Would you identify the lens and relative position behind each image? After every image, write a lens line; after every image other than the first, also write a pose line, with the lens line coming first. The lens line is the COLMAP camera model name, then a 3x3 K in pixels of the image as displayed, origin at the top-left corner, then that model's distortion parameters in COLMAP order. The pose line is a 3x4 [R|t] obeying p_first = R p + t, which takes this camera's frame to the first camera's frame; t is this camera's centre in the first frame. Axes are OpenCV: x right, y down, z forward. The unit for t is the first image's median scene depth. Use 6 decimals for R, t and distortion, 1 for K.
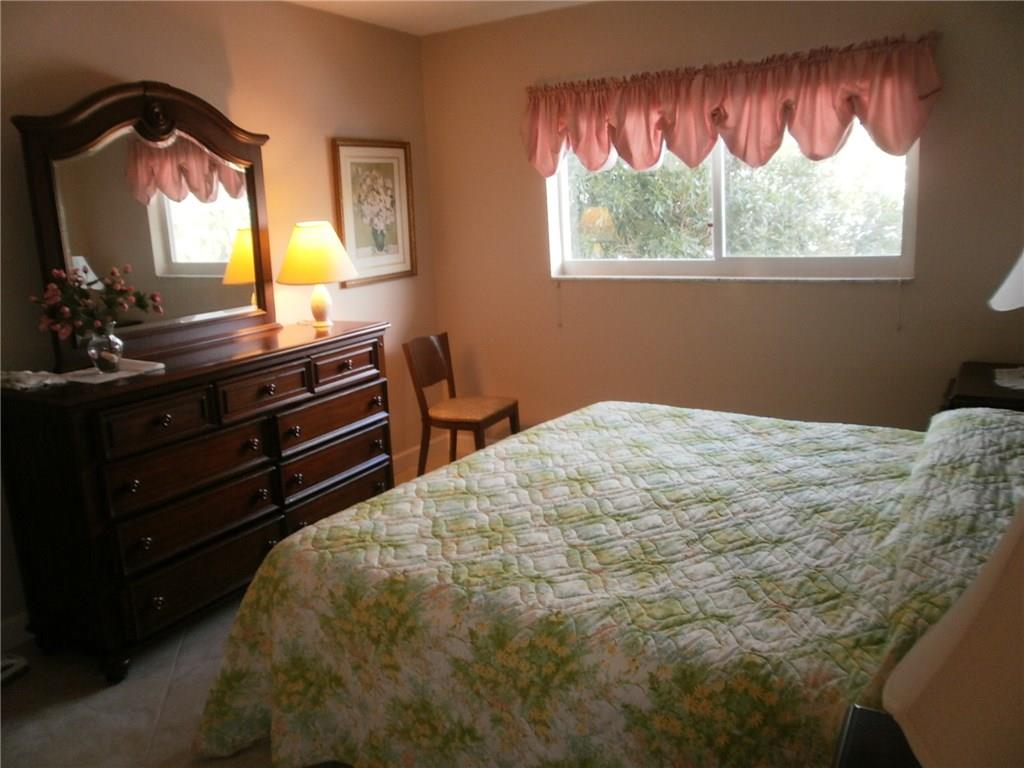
lens RADIAL K [[854.1, 0, 512.0], [0, 854.1, 384.0], [0, 0, 1]] dist [-0.001876, 0.002244]
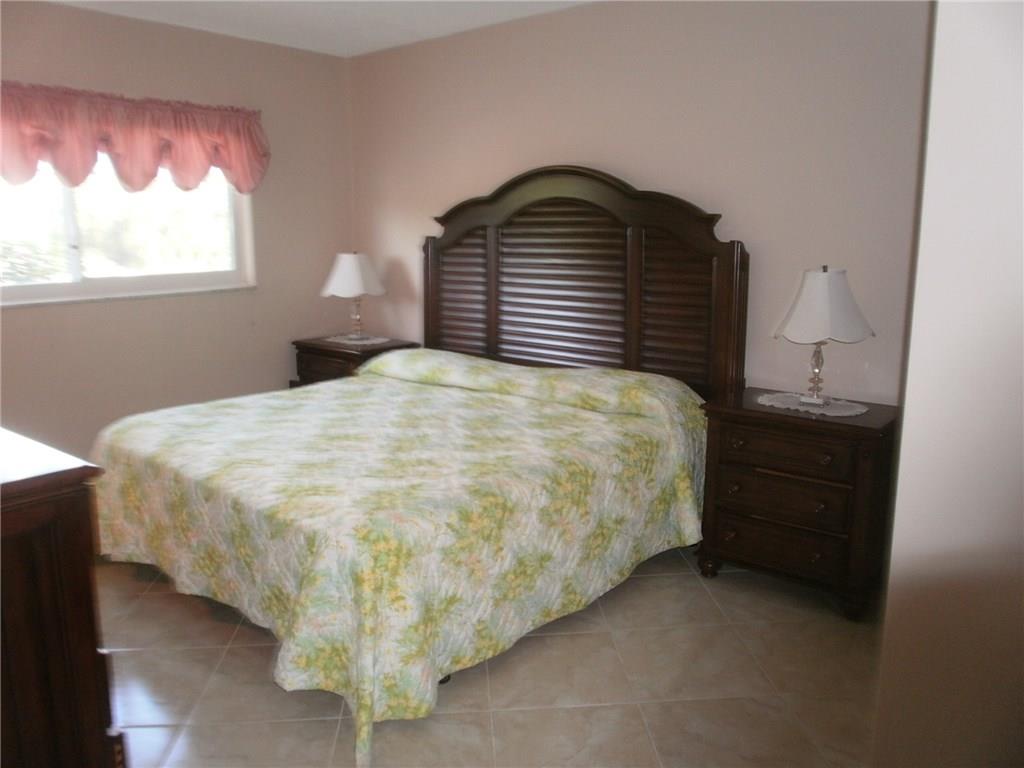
lens RADIAL K [[816.8, 0, 512.0], [0, 816.8, 384.0], [0, 0, 1]] dist [-0.006076, 0.005341]
pose [[0.121161, -0.131229, 0.983920, -0.806889], [0.201320, 0.973871, 0.105098, -0.025805], [-0.972003, 0.185350, 0.144414, 0.456796]]
